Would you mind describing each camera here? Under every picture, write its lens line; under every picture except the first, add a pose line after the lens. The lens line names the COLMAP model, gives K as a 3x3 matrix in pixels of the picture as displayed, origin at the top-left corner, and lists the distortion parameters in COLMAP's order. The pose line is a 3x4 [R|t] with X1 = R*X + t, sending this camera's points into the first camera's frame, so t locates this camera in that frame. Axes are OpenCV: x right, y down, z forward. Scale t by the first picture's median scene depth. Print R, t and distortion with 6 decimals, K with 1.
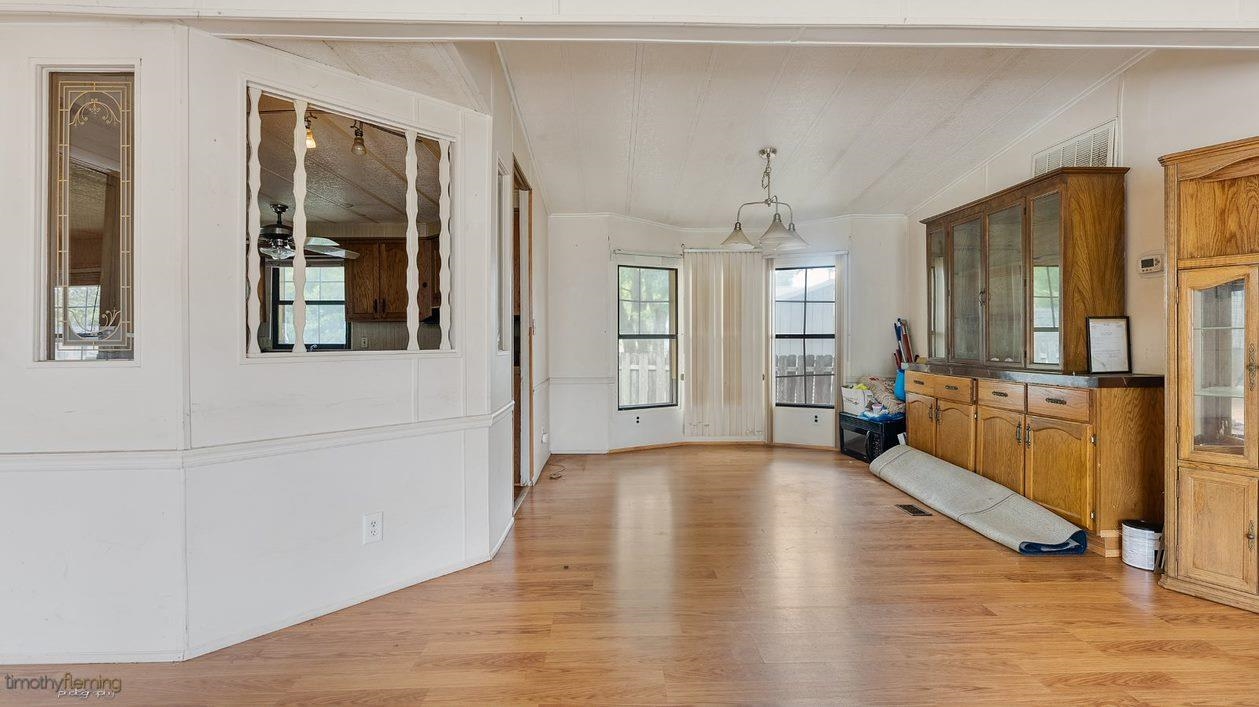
lens RADIAL K [[585.1, 0, 634.3], [0, 585.1, 351.1], [0, 0, 1]] dist [-0.010862, -0.000249]
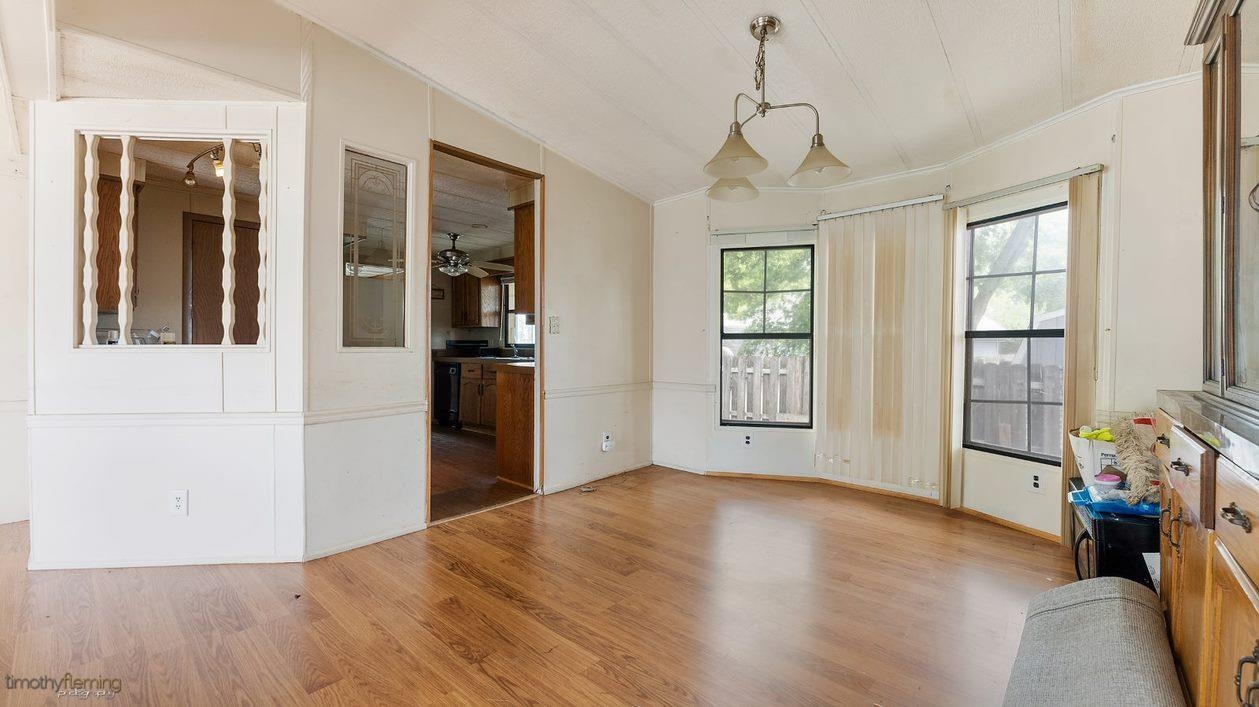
lens RADIAL K [[506.8, 0, 629.5], [0, 506.8, 353.5], [0, 0, 1]] dist [0.003747, 0.000037]
pose [[0.721821, 0.016349, -0.691887, 0.374983], [-0.017891, 0.999828, 0.004960, -0.001518], [0.691849, 0.008799, 0.721989, 0.394416]]
